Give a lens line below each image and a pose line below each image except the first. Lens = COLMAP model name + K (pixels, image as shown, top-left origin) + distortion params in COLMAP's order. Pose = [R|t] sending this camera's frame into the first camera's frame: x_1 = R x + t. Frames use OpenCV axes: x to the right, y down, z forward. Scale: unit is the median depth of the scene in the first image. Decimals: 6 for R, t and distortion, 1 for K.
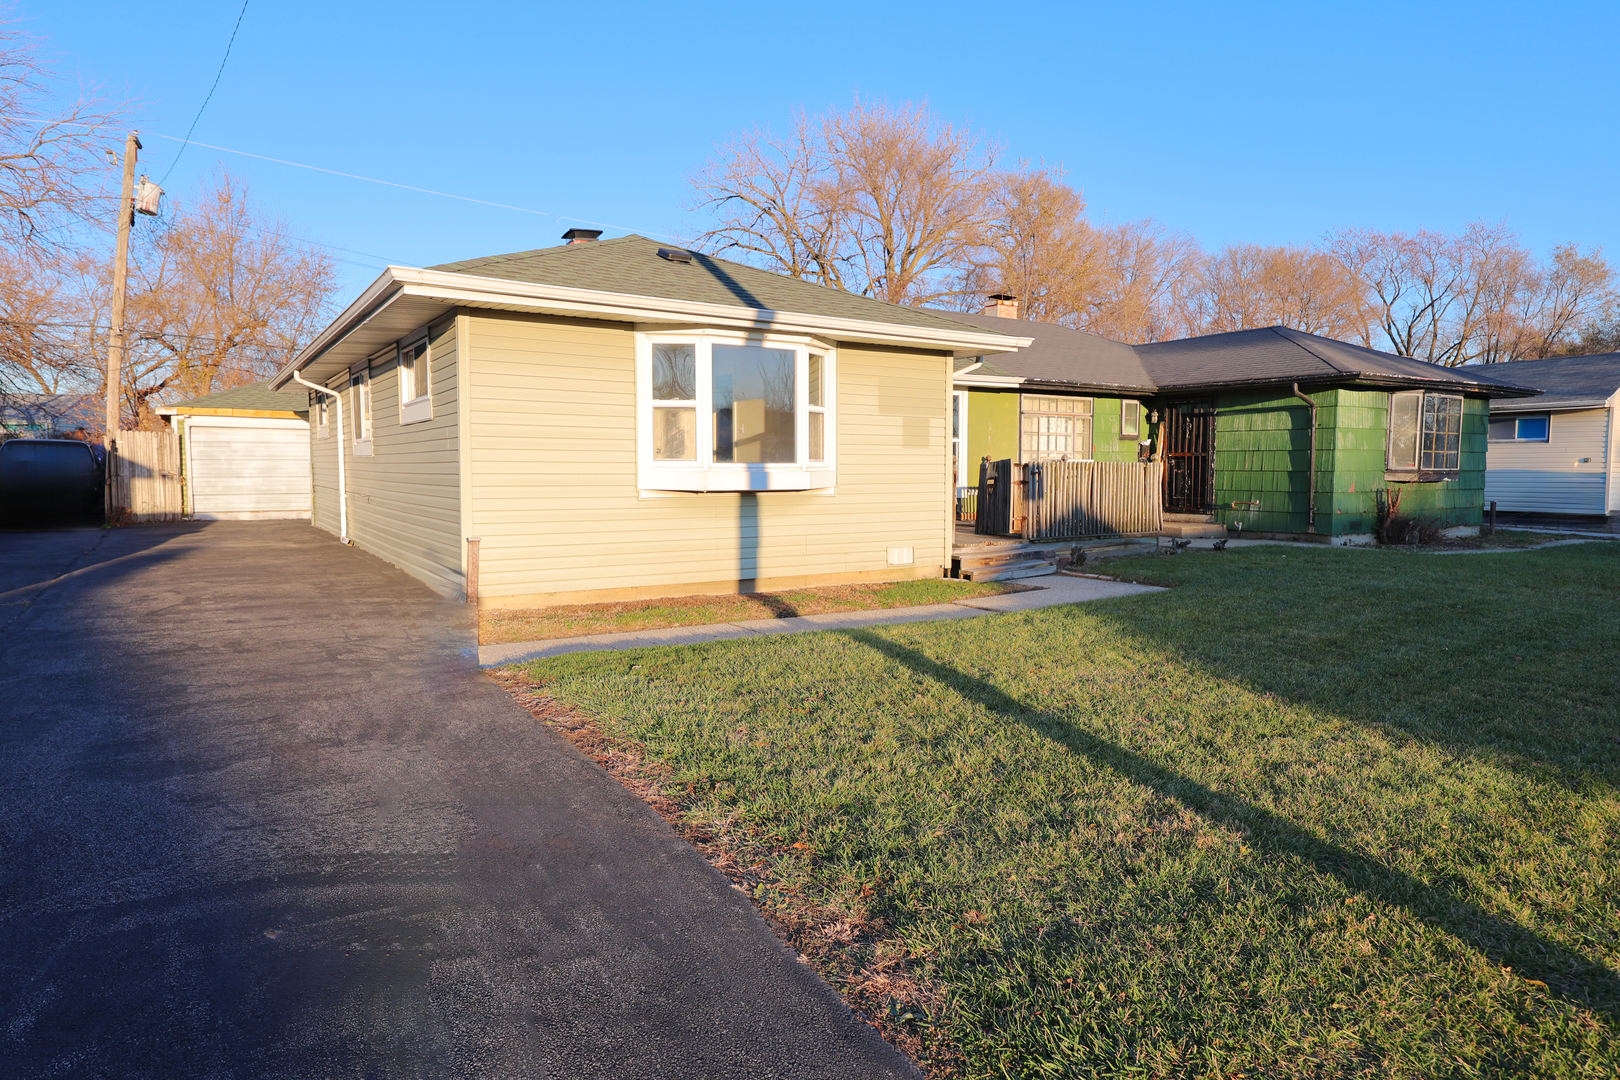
lens RADIAL K [[961.5, 0, 810.0], [0, 961.5, 540.0], [0, 0, 1]] dist [0.003084, 0.001941]
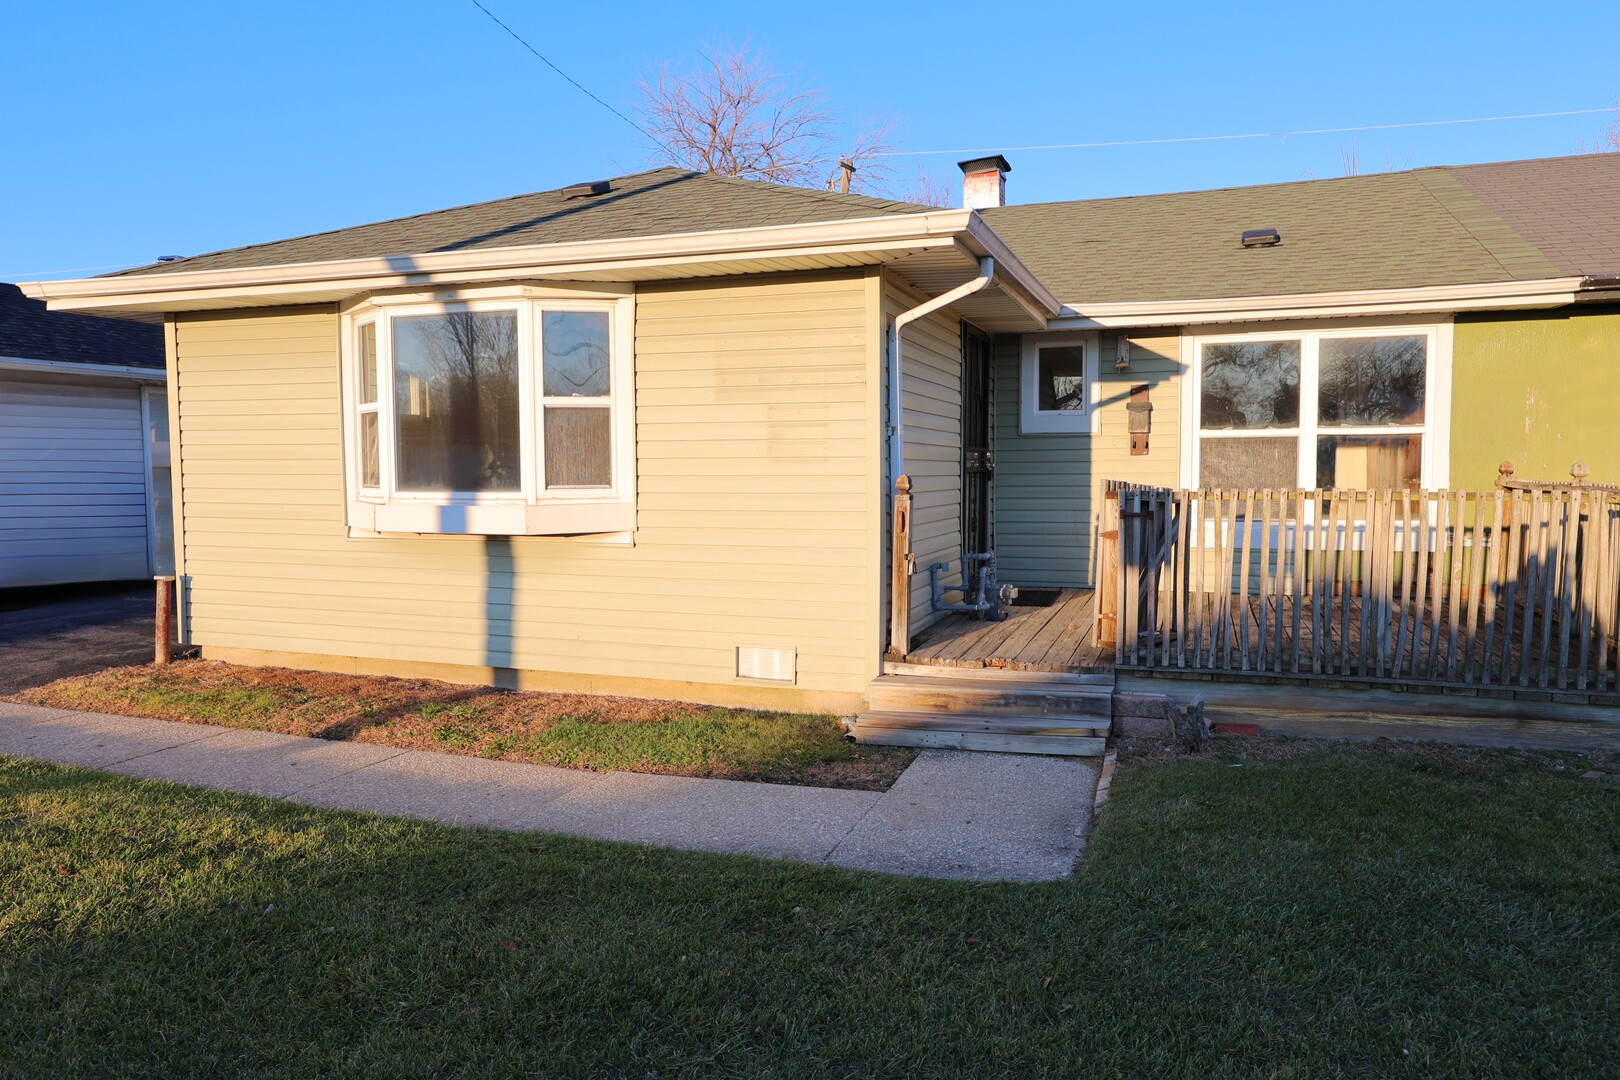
lens RADIAL K [[1053.4, 0, 810.0], [0, 1053.4, 540.0], [0, 0, 1]] dist [0.027086, -0.041420]
pose [[0.604989, 0.054185, -0.794388, 0.597496], [-0.053702, 0.998187, 0.027187, -0.072809], [0.794421, 0.026212, 0.606802, 0.688069]]
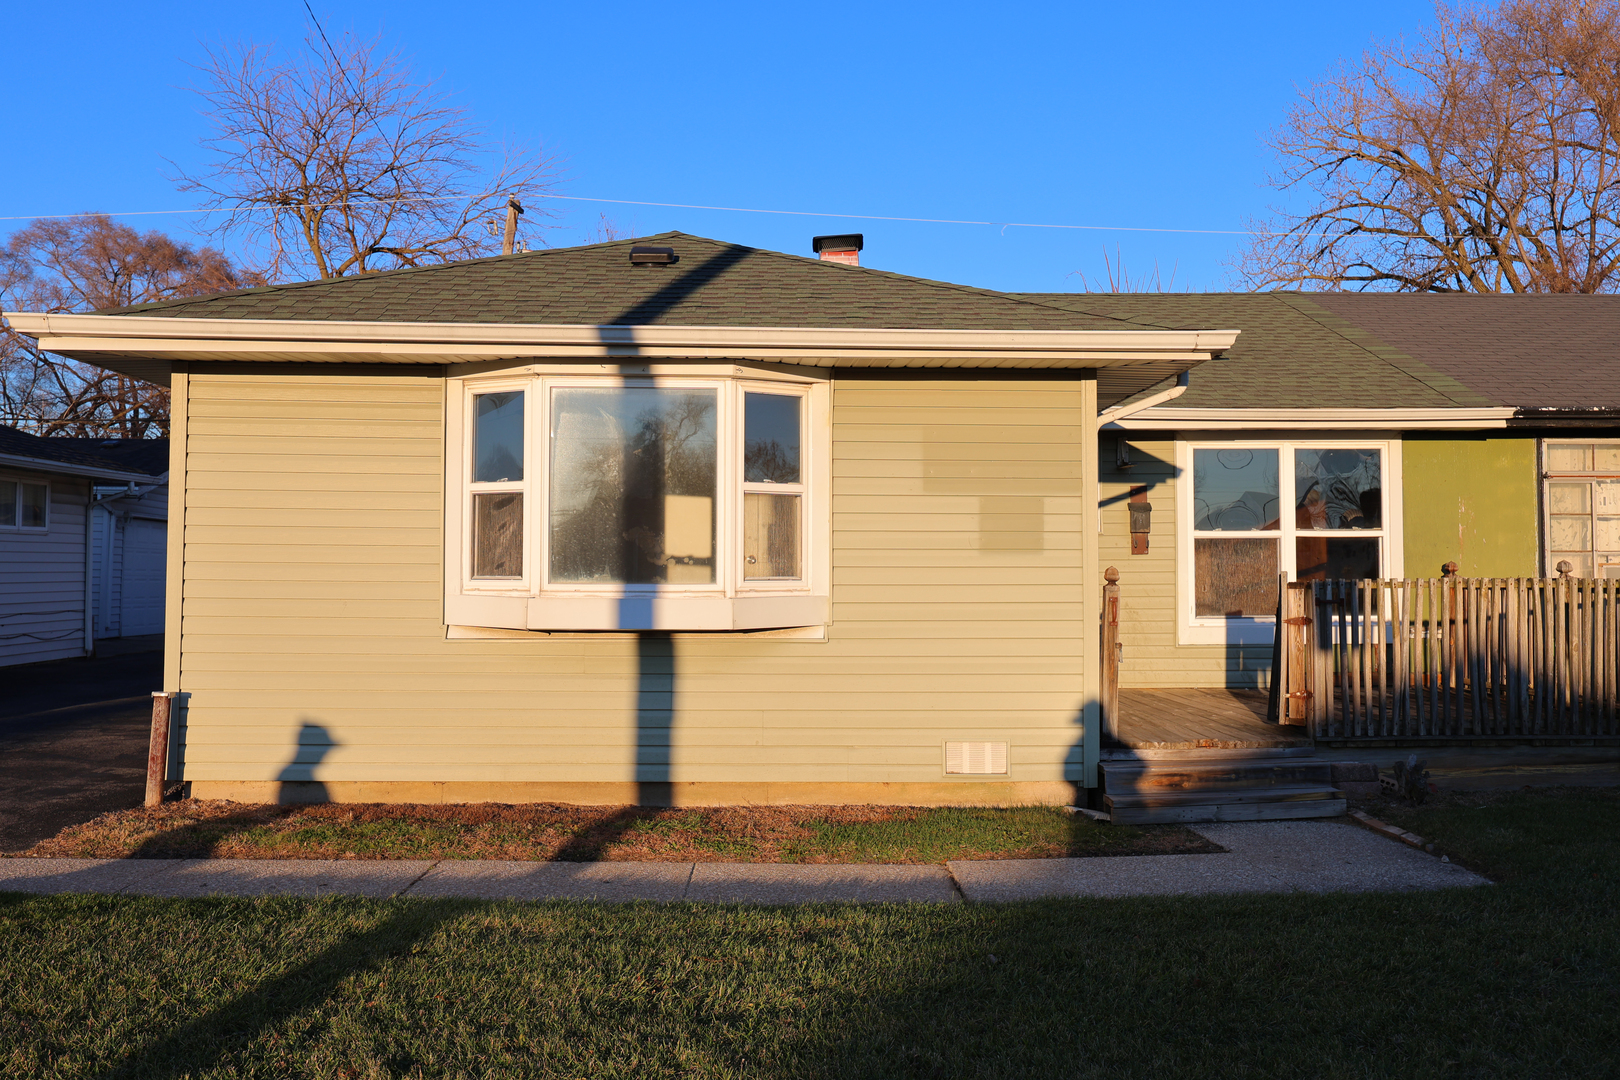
lens RADIAL K [[1346.0, 0, 810.0], [0, 1346.0, 540.0], [0, 0, 1]] dist [0.055909, -0.088196]
pose [[0.854741, -0.013020, -0.518891, 0.419050], [-0.038415, 0.995357, -0.088254, -0.035003], [0.517631, 0.095367, 0.850273, 0.323400]]
